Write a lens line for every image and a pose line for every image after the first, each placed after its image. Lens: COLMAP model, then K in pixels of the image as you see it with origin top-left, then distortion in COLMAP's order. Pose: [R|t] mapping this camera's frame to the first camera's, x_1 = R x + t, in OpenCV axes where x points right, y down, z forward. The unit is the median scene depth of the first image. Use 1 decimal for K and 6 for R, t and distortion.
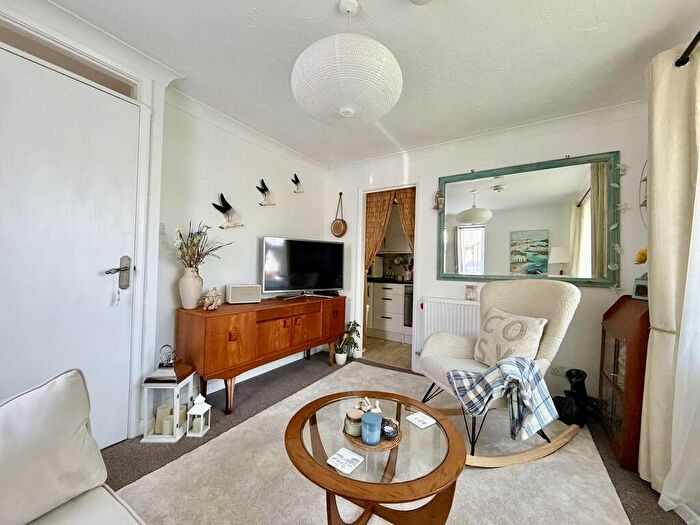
lens RADIAL K [[283.5, 0, 350.0], [0, 283.5, 262.5], [0, 0, 1]] dist [0.002213, 0.000325]
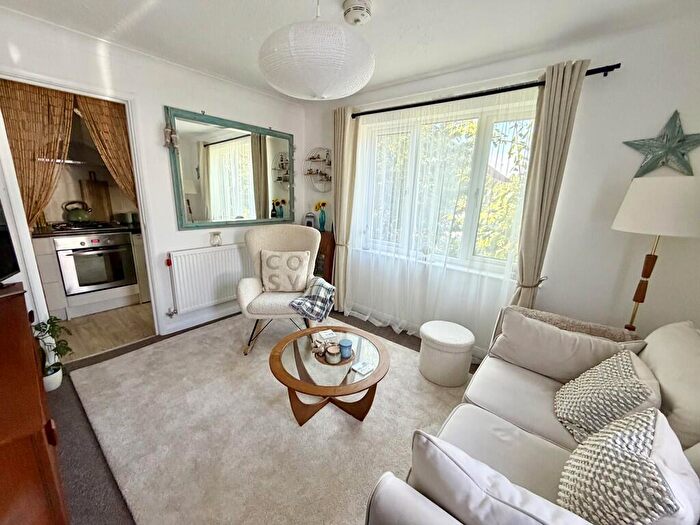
lens RADIAL K [[283.5, 0, 350.0], [0, 283.5, 262.5], [0, 0, 1]] dist [0.002213, 0.000325]
pose [[0.118258, -0.263689, 0.957331, -0.551518], [-0.055089, 0.960869, 0.271468, -0.123879], [-0.991454, -0.084841, 0.099104, 0.373644]]
